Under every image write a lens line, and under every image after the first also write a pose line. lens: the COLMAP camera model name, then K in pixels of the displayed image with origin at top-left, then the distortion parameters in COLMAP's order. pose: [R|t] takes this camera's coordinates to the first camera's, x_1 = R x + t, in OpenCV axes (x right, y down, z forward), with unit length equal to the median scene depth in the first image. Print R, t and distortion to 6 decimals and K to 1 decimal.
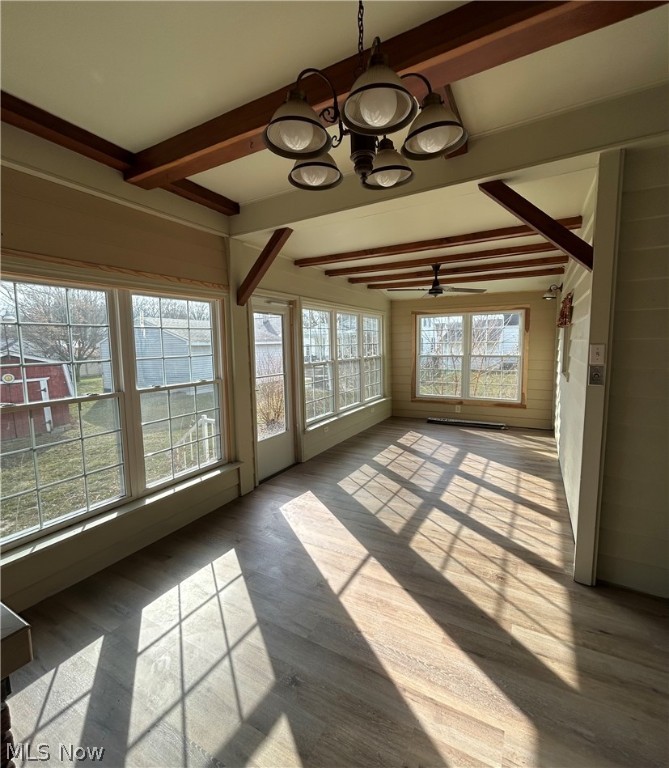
lens RADIAL K [[364.8, 0, 335.5], [0, 364.8, 373.2], [0, 0, 1]] dist [0.000668, 0.000424]
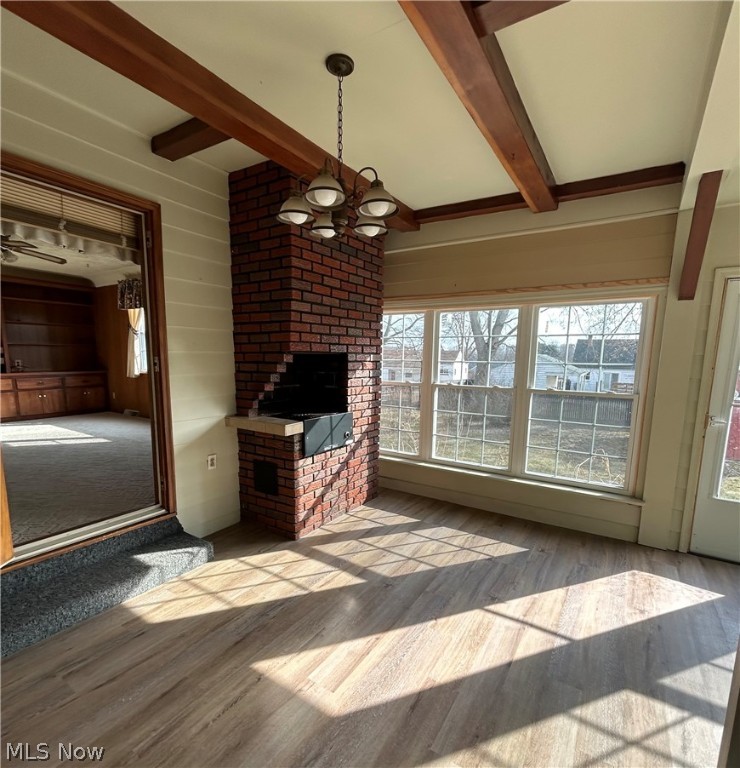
lens RADIAL K [[395.5, 0, 371.5], [0, 395.5, 416.1], [0, 0, 1]] dist [-0.001961, -0.000055]
pose [[-0.054688, 0.160587, -0.985505, 0.887613], [-0.106136, 0.980456, 0.165654, -0.031114], [0.992847, 0.113656, -0.036575, 0.629426]]
